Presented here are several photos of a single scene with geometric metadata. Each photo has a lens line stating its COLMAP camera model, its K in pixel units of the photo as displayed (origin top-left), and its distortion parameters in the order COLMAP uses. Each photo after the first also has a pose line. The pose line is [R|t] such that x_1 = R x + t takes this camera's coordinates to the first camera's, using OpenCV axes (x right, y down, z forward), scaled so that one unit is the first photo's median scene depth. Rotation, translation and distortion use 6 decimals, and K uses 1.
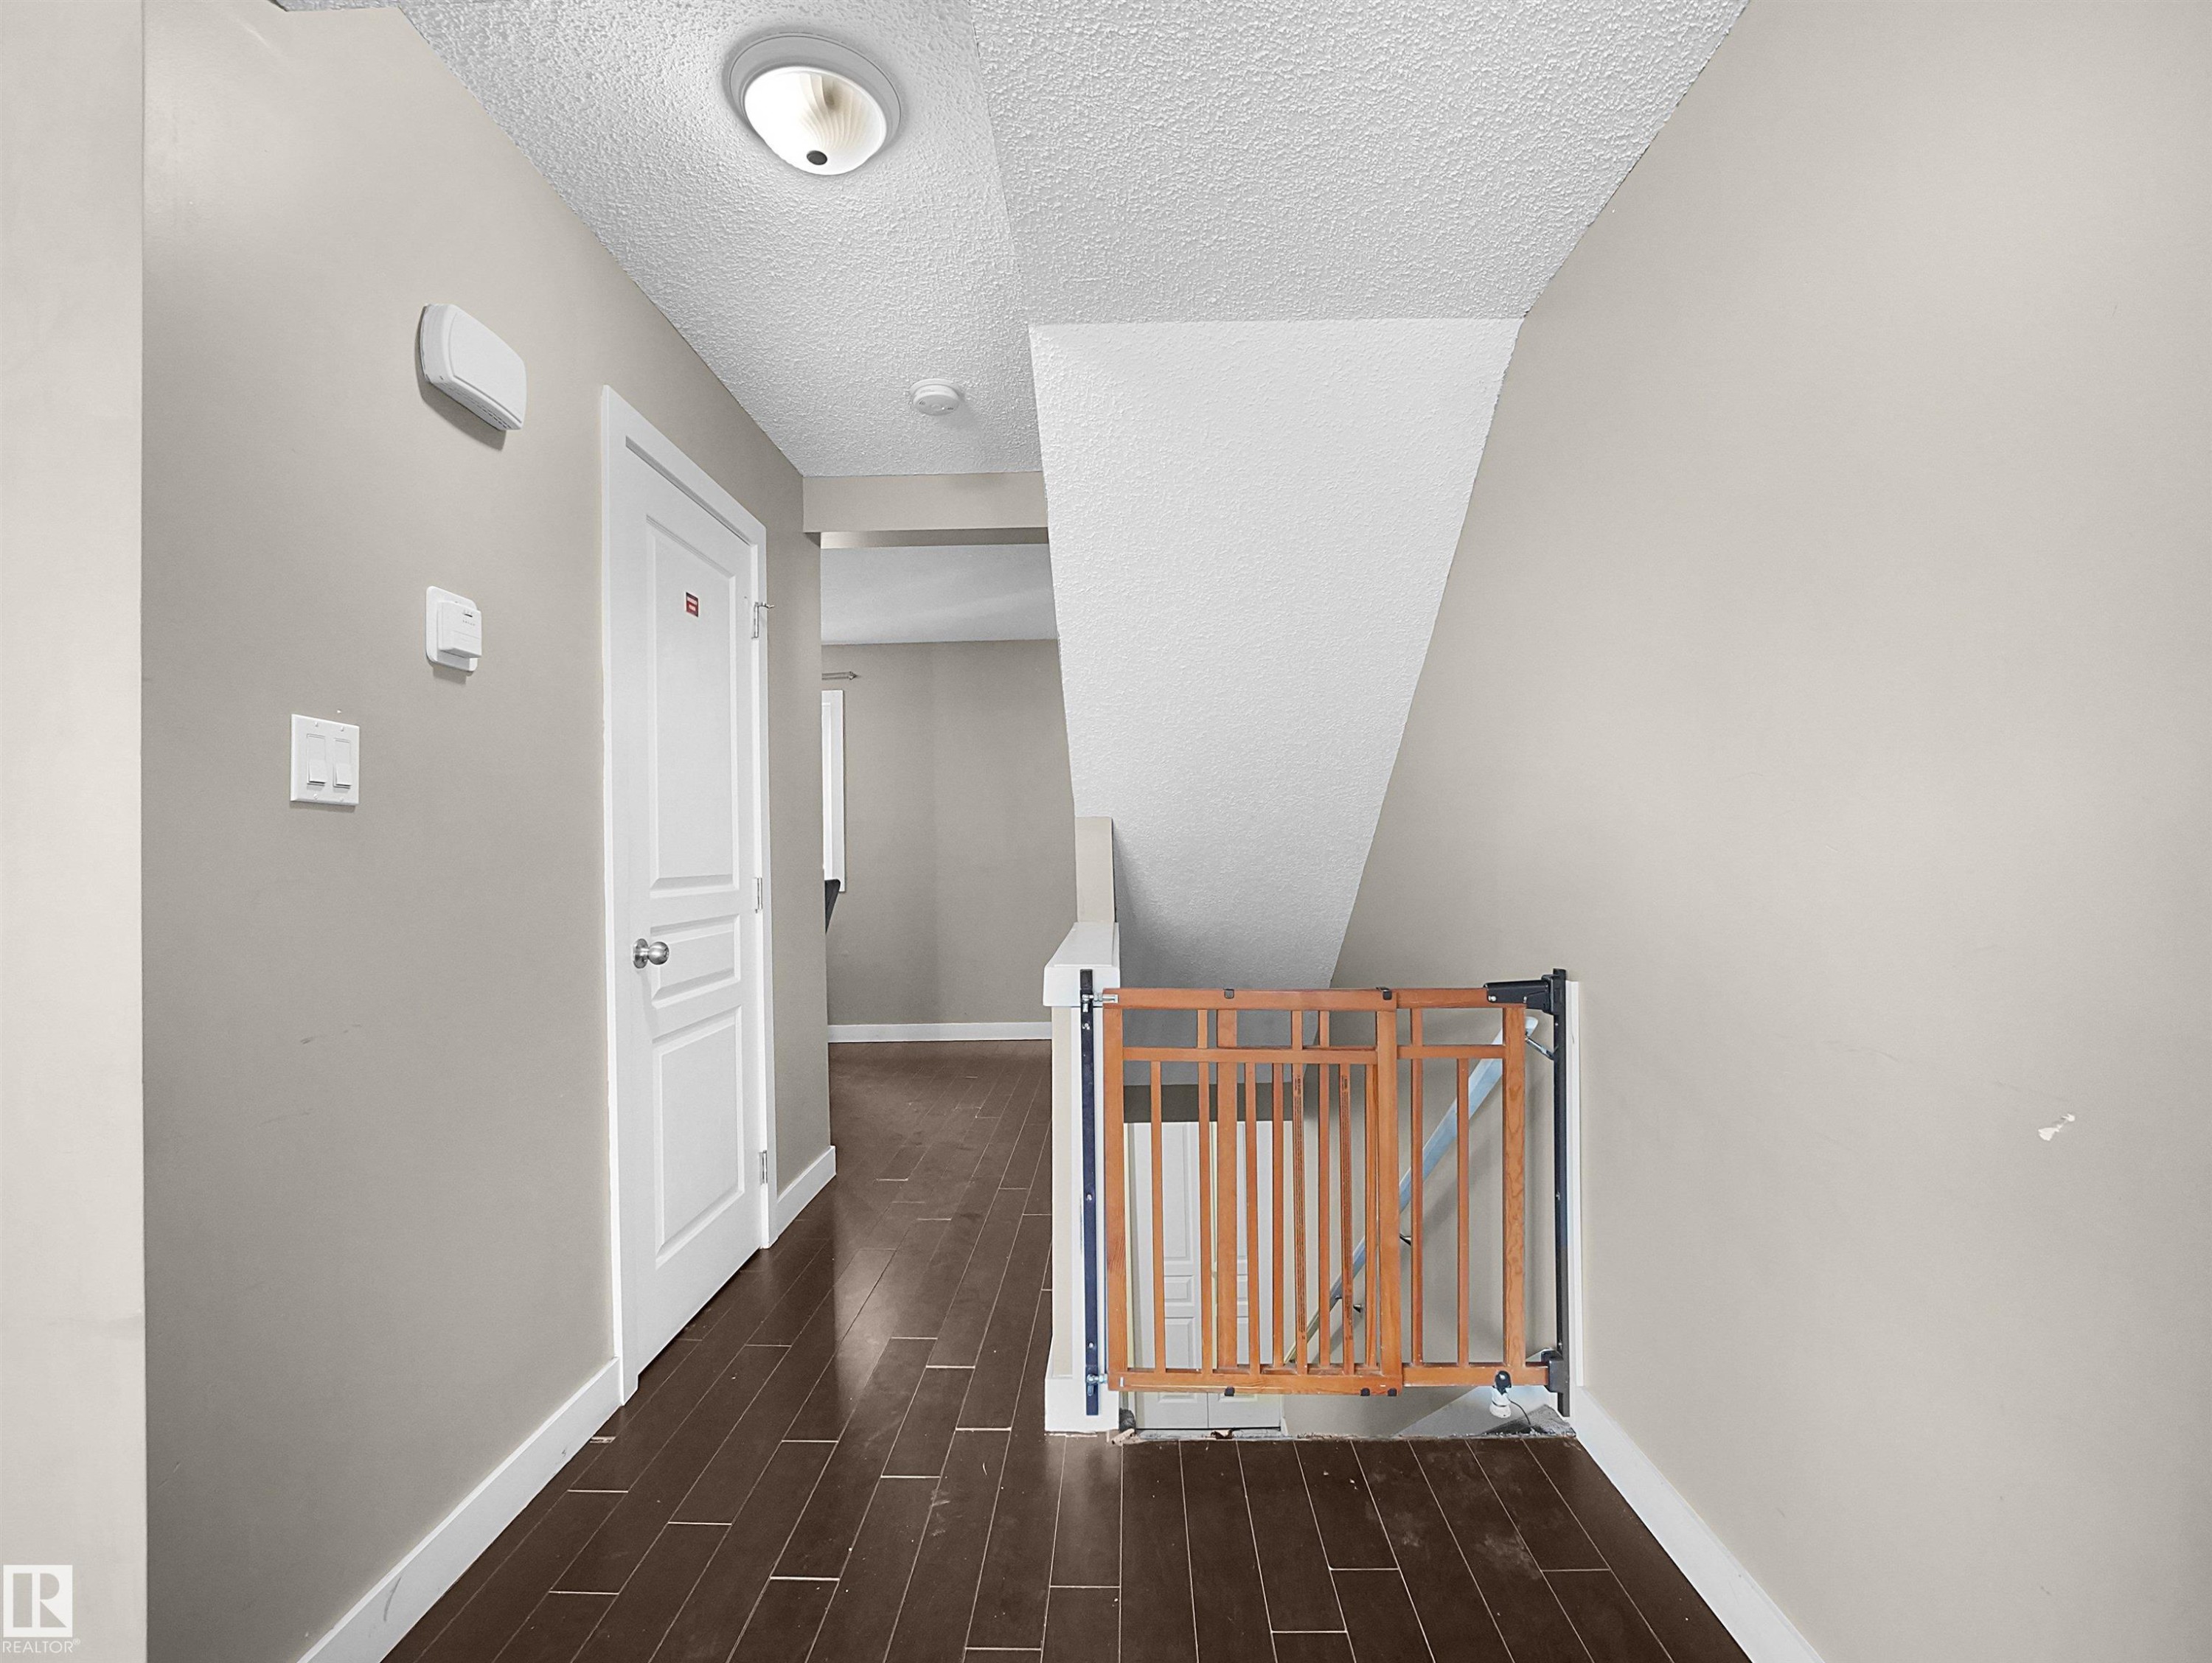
lens RADIAL K [[970.1, 0, 1106.0], [0, 970.1, 831.5], [0, 0, 1]] dist [-0.033409, -0.000099]
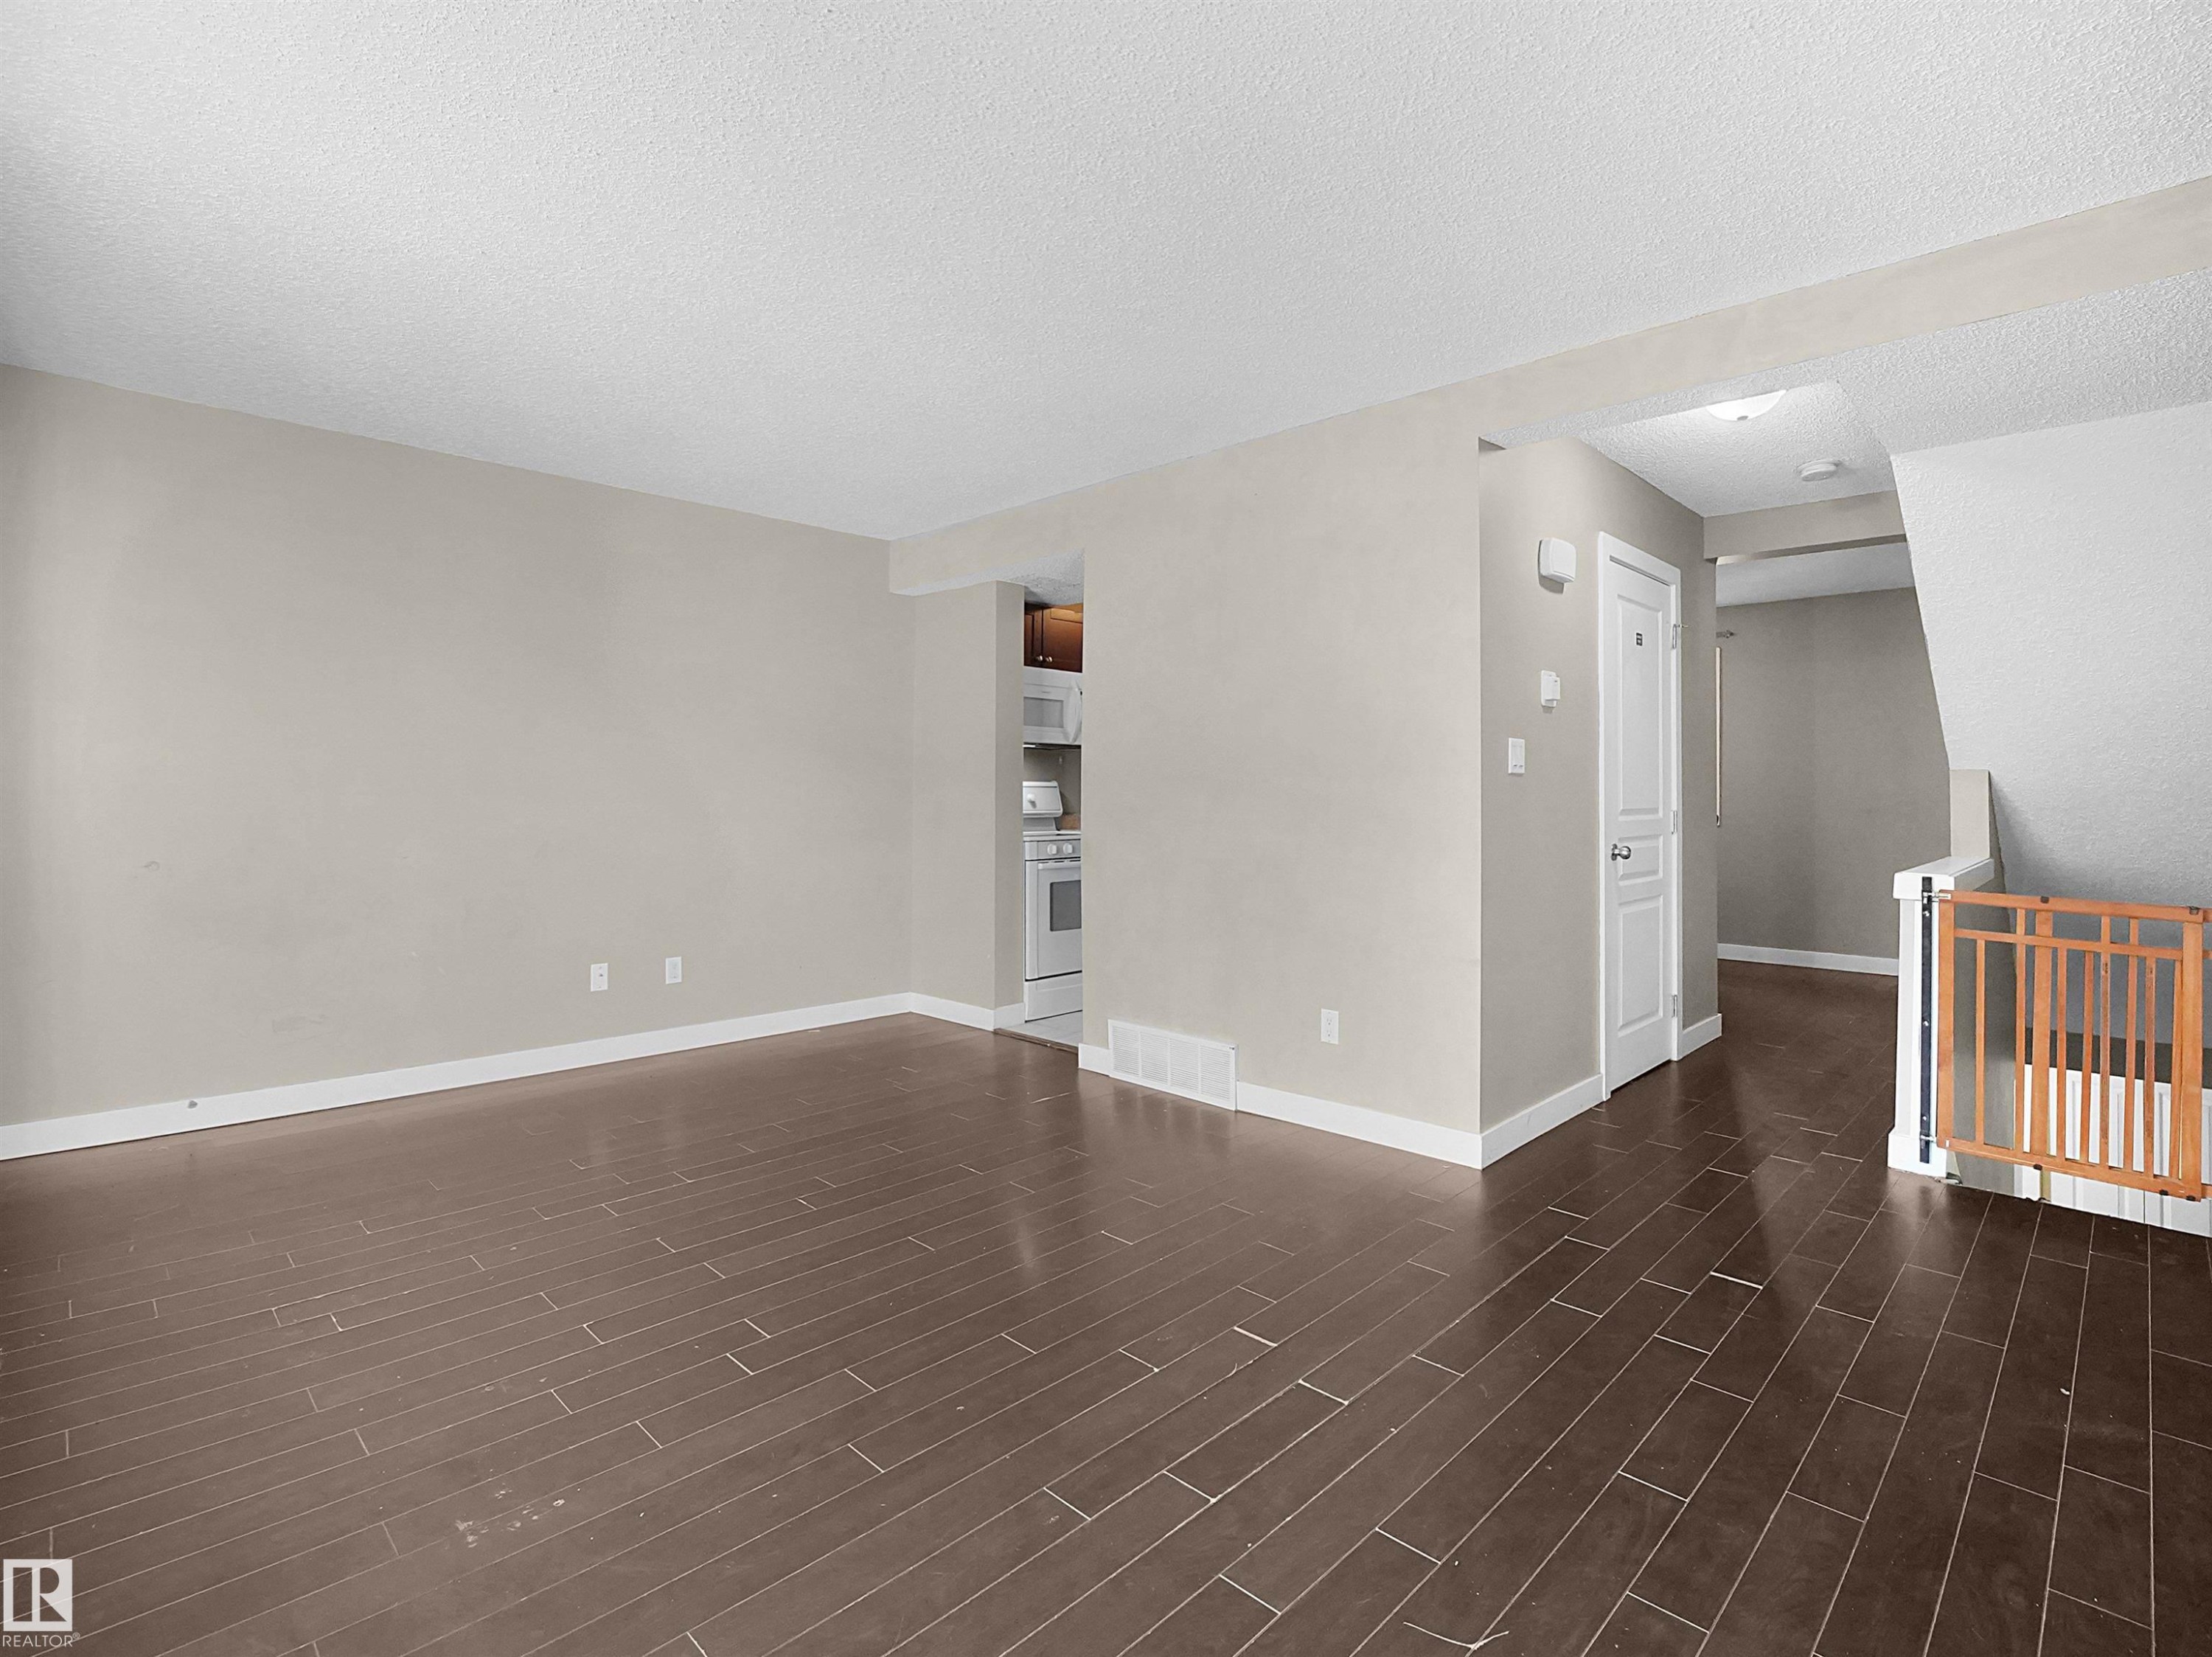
lens RADIAL K [[1091.8, 0, 1111.3], [0, 1091.8, 782.8], [0, 0, 1]] dist [-0.004266, -0.000956]
pose [[0.734455, 0.016669, -0.678453, 0.201156], [0.000423, 0.999687, 0.025019, -0.052724], [0.678657, -0.018663, 0.734218, -1.168470]]
